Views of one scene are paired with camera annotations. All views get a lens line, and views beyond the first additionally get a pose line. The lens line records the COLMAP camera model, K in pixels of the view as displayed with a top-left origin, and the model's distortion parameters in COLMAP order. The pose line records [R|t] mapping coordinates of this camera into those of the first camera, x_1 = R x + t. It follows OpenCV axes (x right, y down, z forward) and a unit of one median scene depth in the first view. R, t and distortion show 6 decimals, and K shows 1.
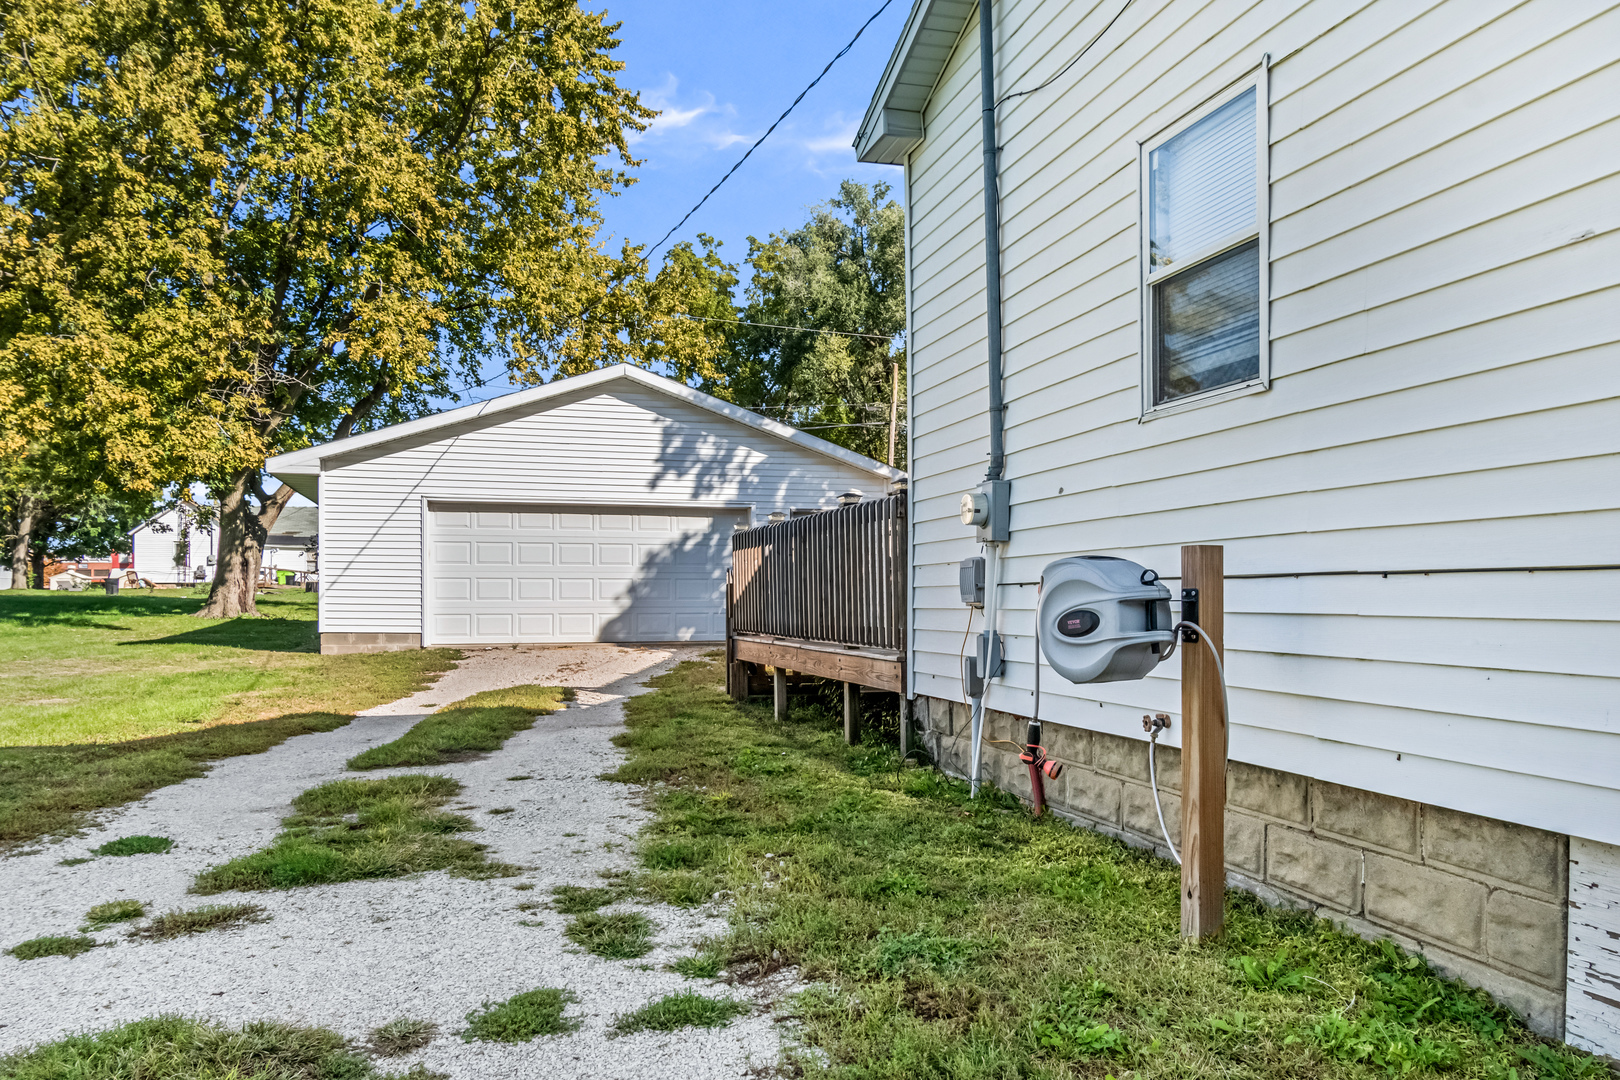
lens RADIAL K [[1161.0, 0, 810.0], [0, 1161.0, 540.0], [0, 0, 1]] dist [-0.039478, 0.041547]
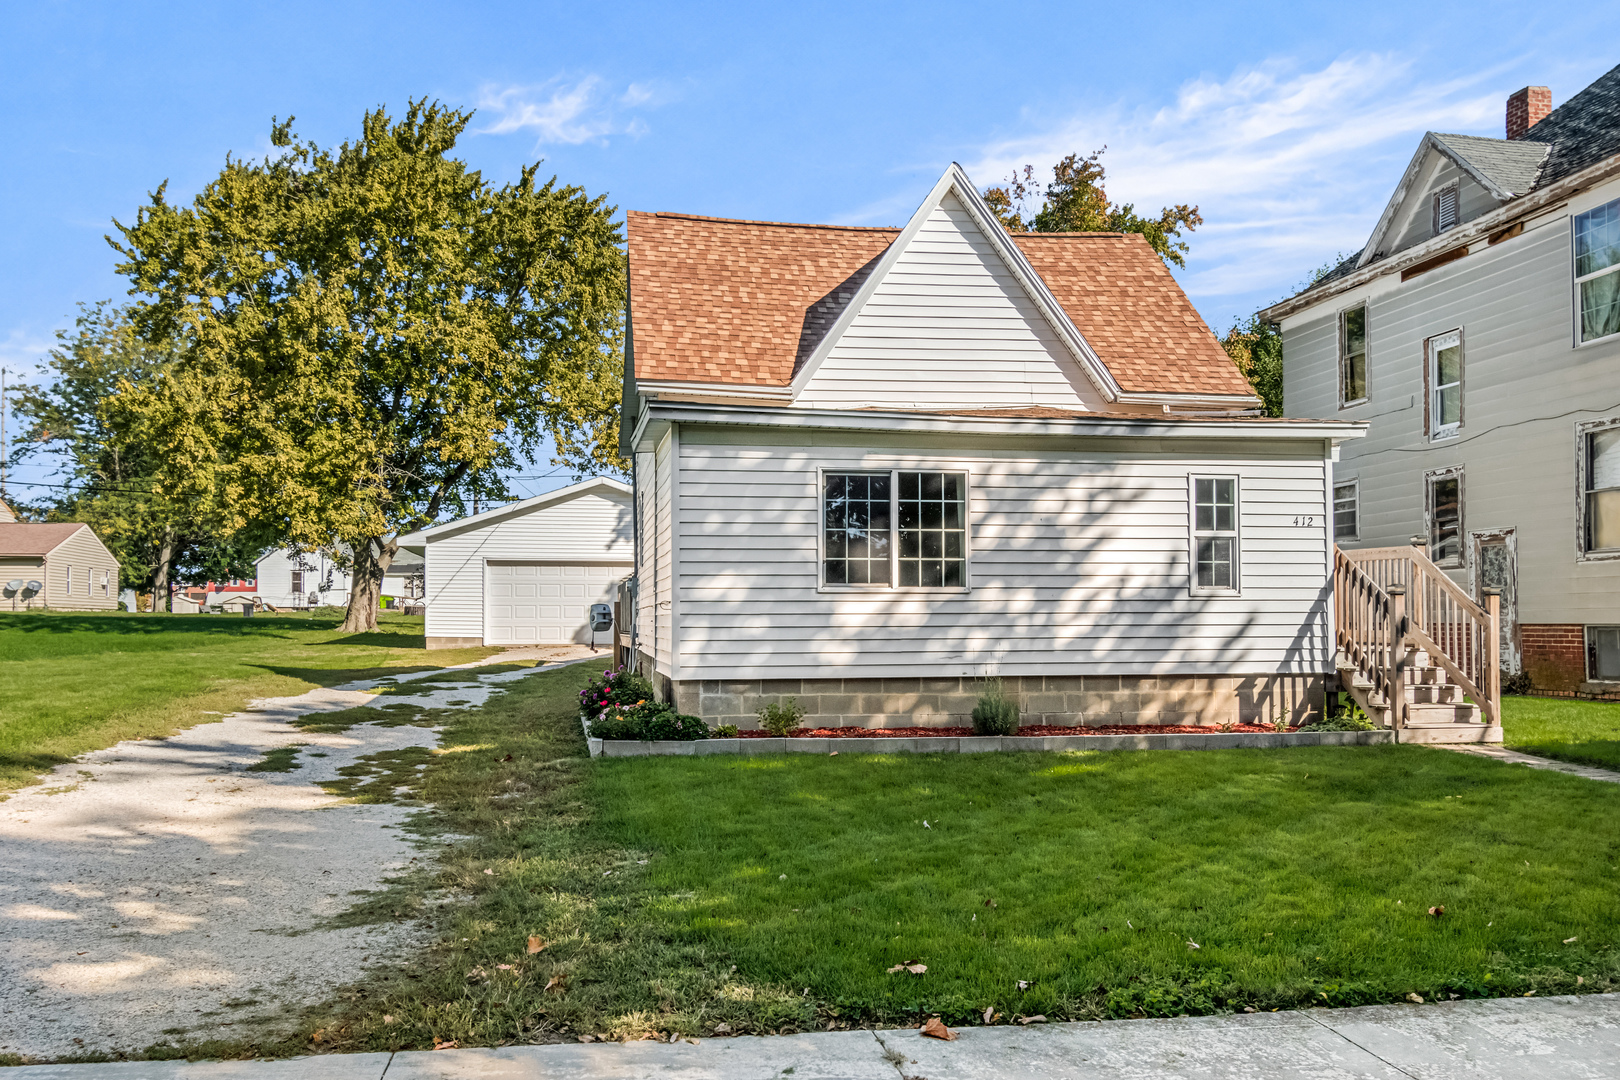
lens RADIAL K [[1376.4, 0, 810.0], [0, 1376.4, 540.0], [0, 0, 1]] dist [0.004016, 0.002449]
pose [[0.993123, -0.005902, -0.116930, 0.293305], [0.004703, 0.999934, -0.010525, -0.030937], [0.116984, 0.009903, 0.993084, -0.740354]]
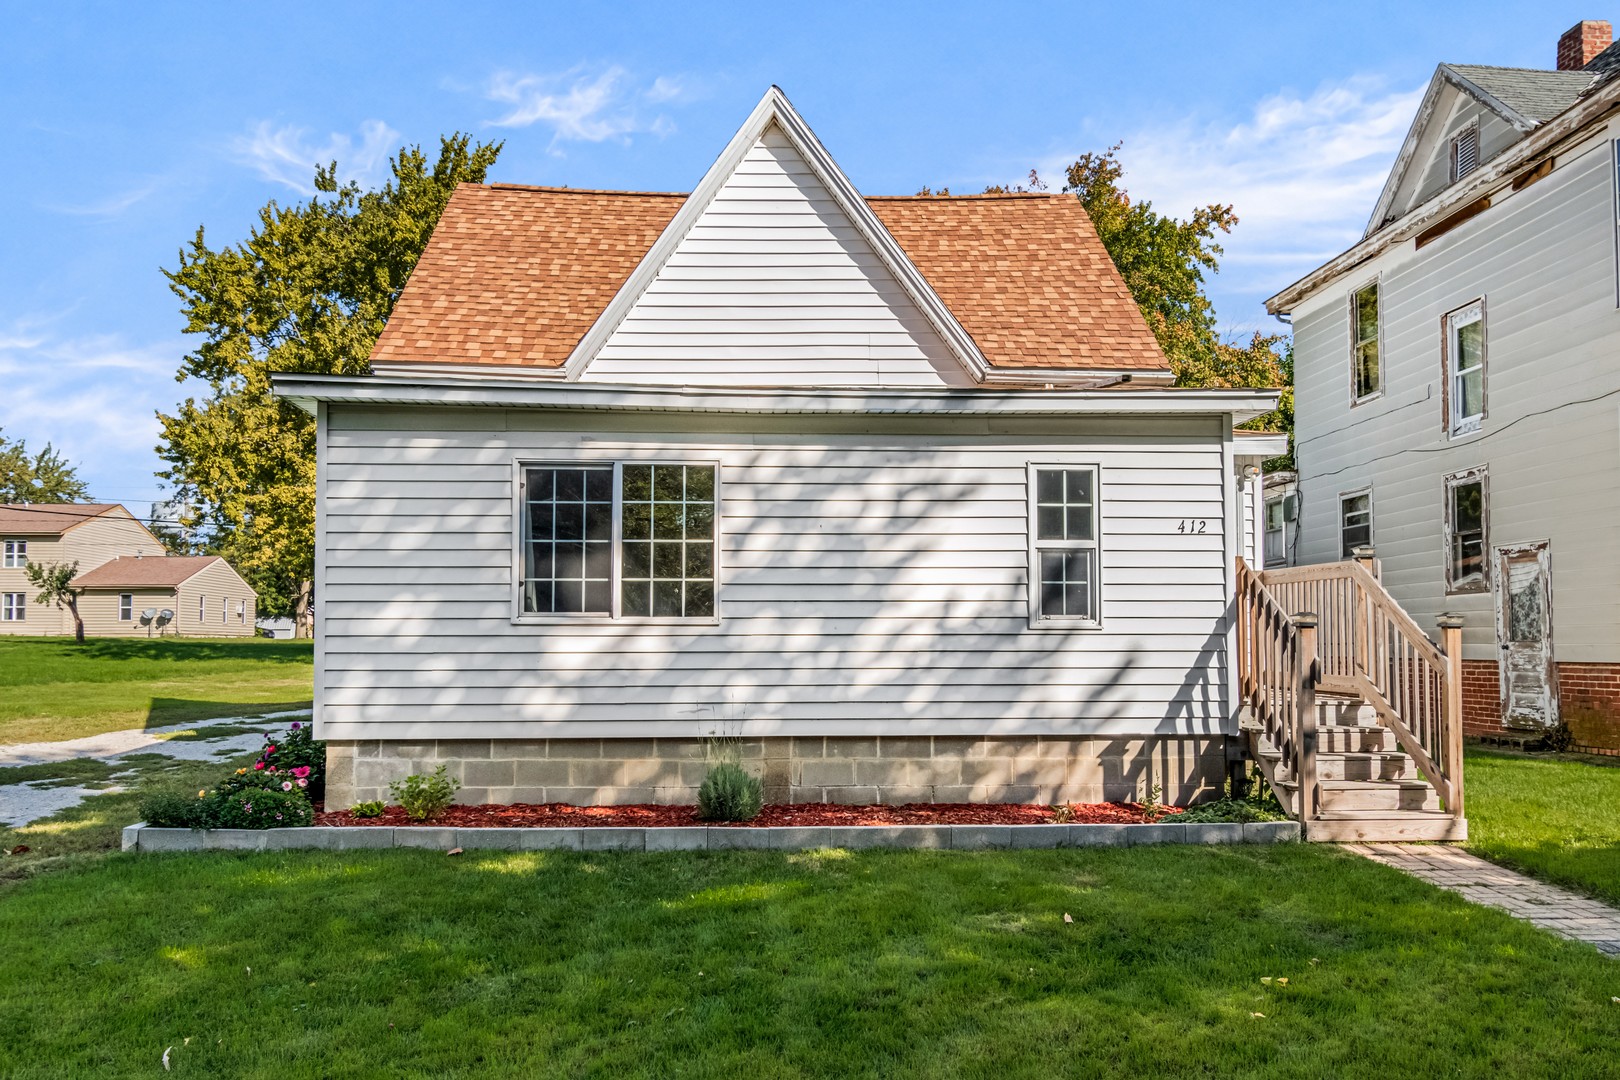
lens RADIAL K [[1267.9, 0, 806.5], [0, 1267.9, 552.1], [0, 0, 1]] dist [0.005462, 0.000604]
pose [[0.973920, -0.013866, -0.226468, 0.404199], [0.008149, 0.999625, -0.026159, -0.026836], [0.226746, 0.023631, 0.973667, -0.548423]]
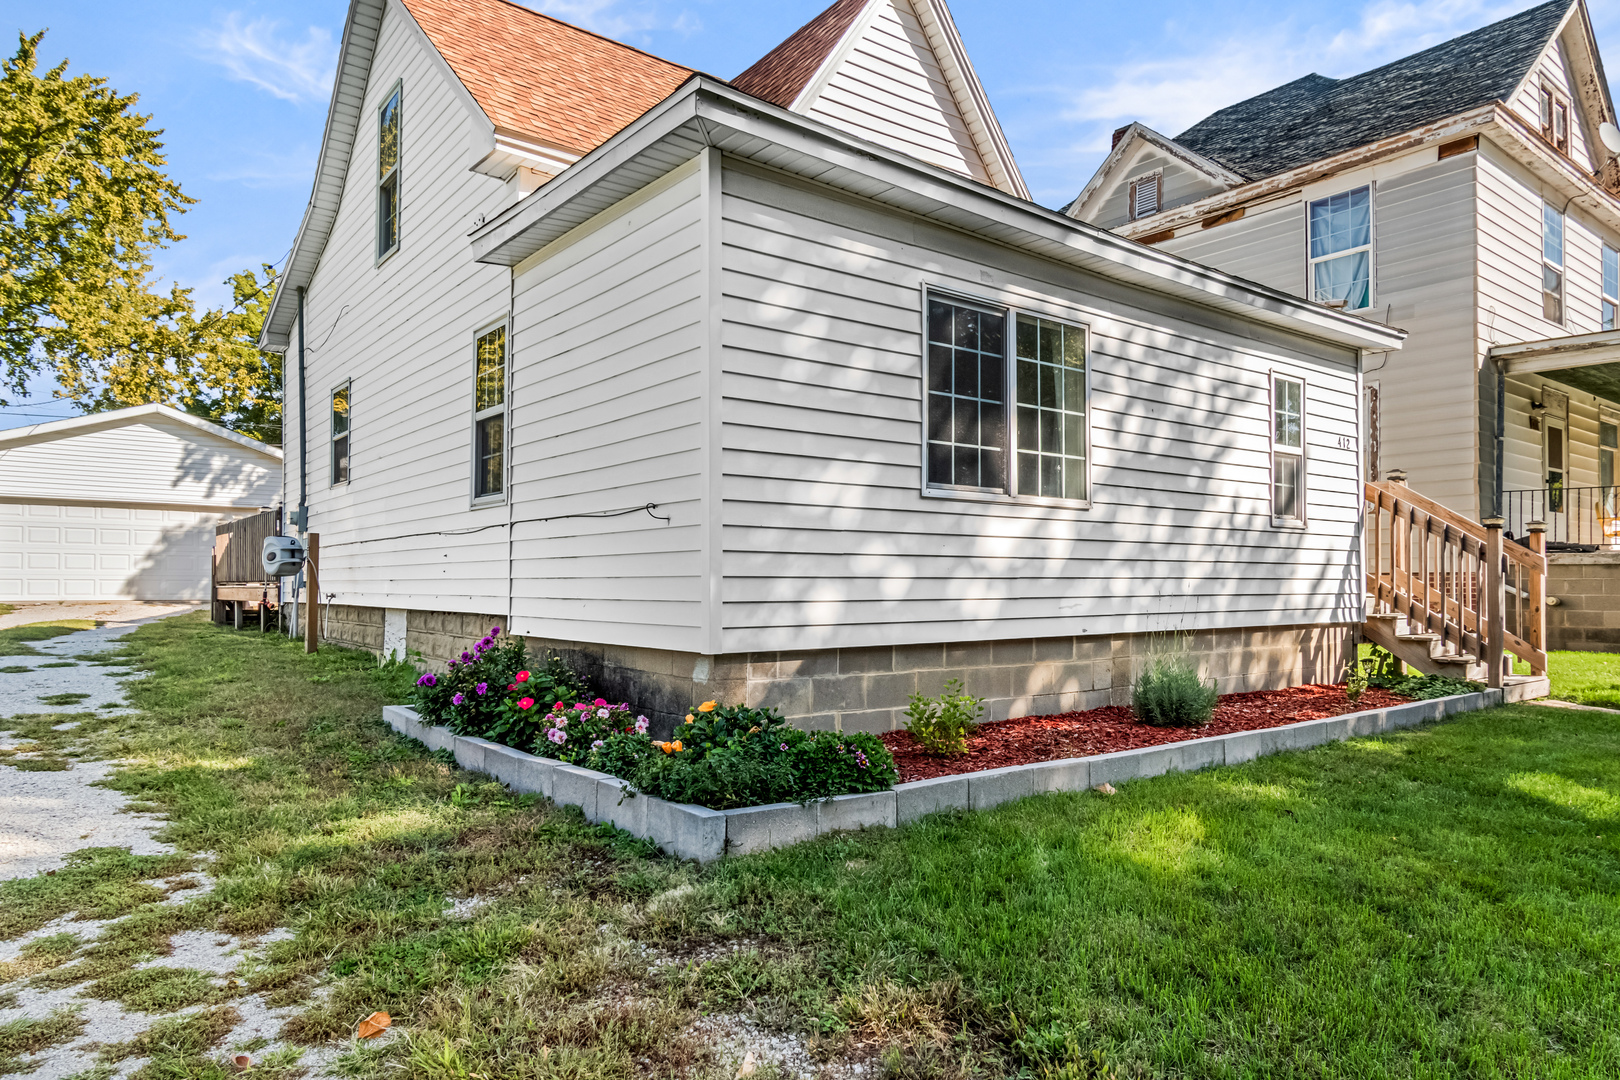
lens RADIAL K [[1068.5, 0, 810.0], [0, 1068.5, 540.0], [0, 0, 1]] dist [0.035580, 0.000625]
pose [[0.937767, 0.018108, 0.346794, 0.106681], [-0.020664, 0.999780, 0.003674, -0.006214], [-0.346651, -0.010612, 0.937934, -0.425519]]
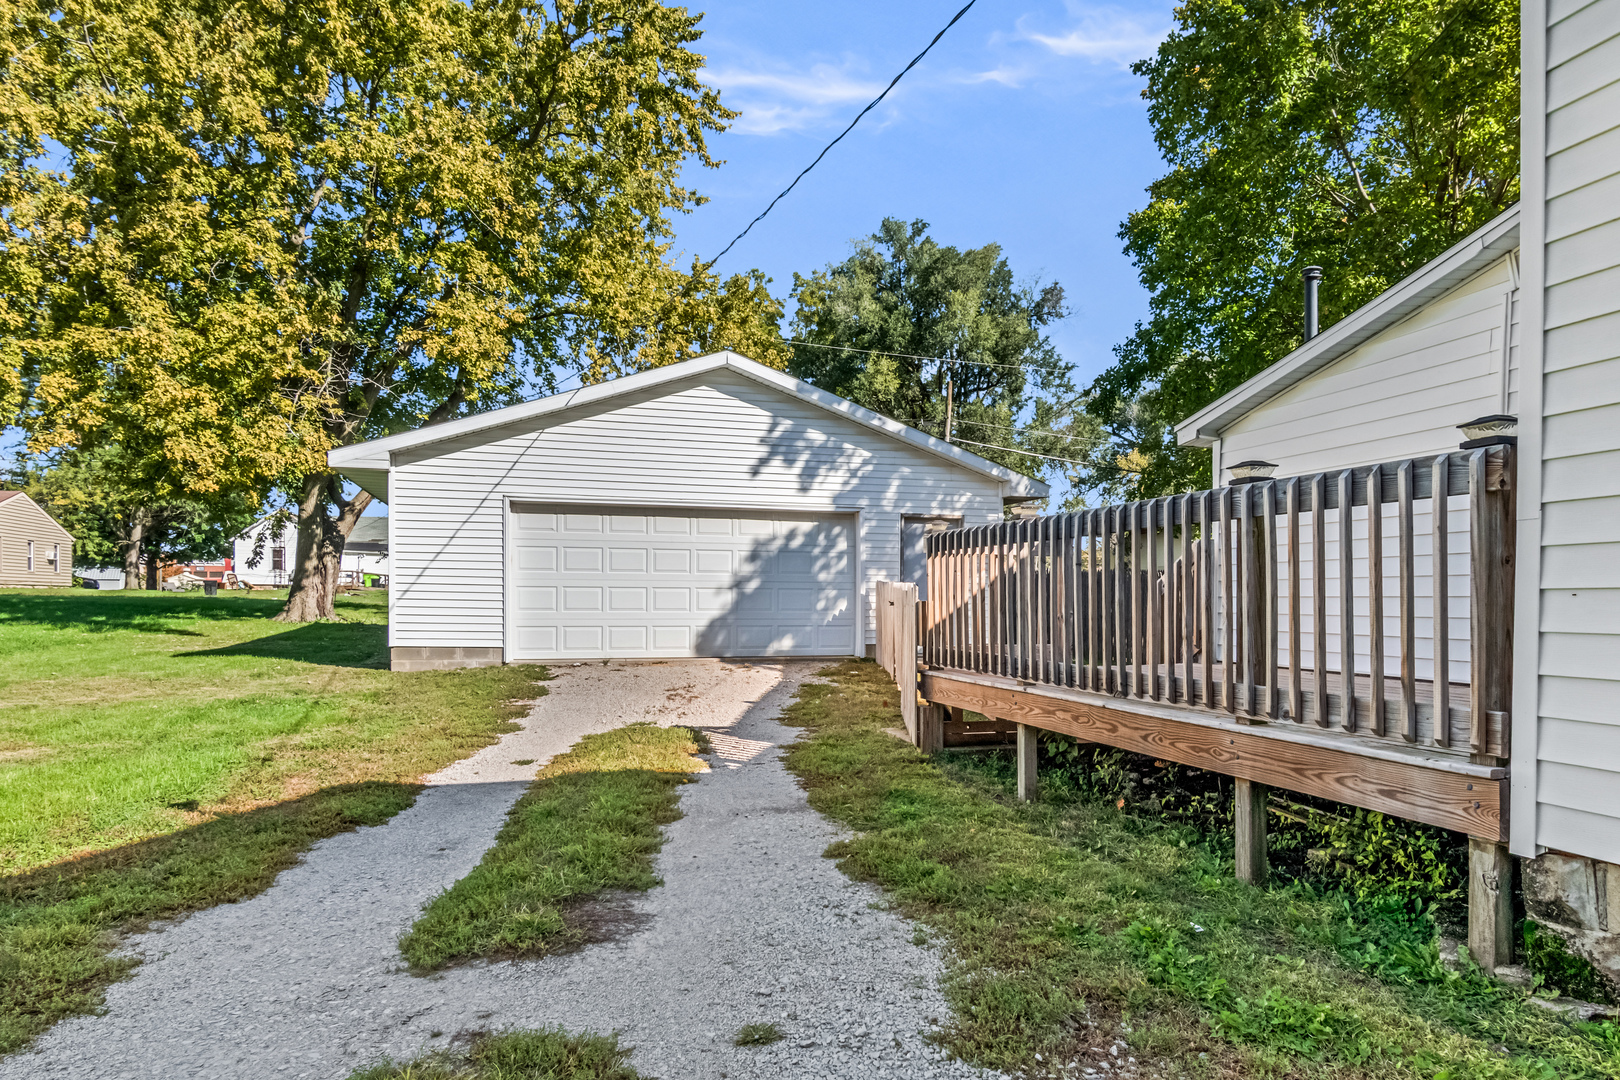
lens RADIAL K [[967.6, 0, 809.1], [0, 967.6, 576.1], [0, 0, 1]] dist [-0.003248, 0.000154]
pose [[0.999953, 0.007108, -0.006569, -0.068941], [-0.006935, 0.999637, 0.026022, 0.002491], [0.006751, -0.025975, 0.999640, 0.184291]]
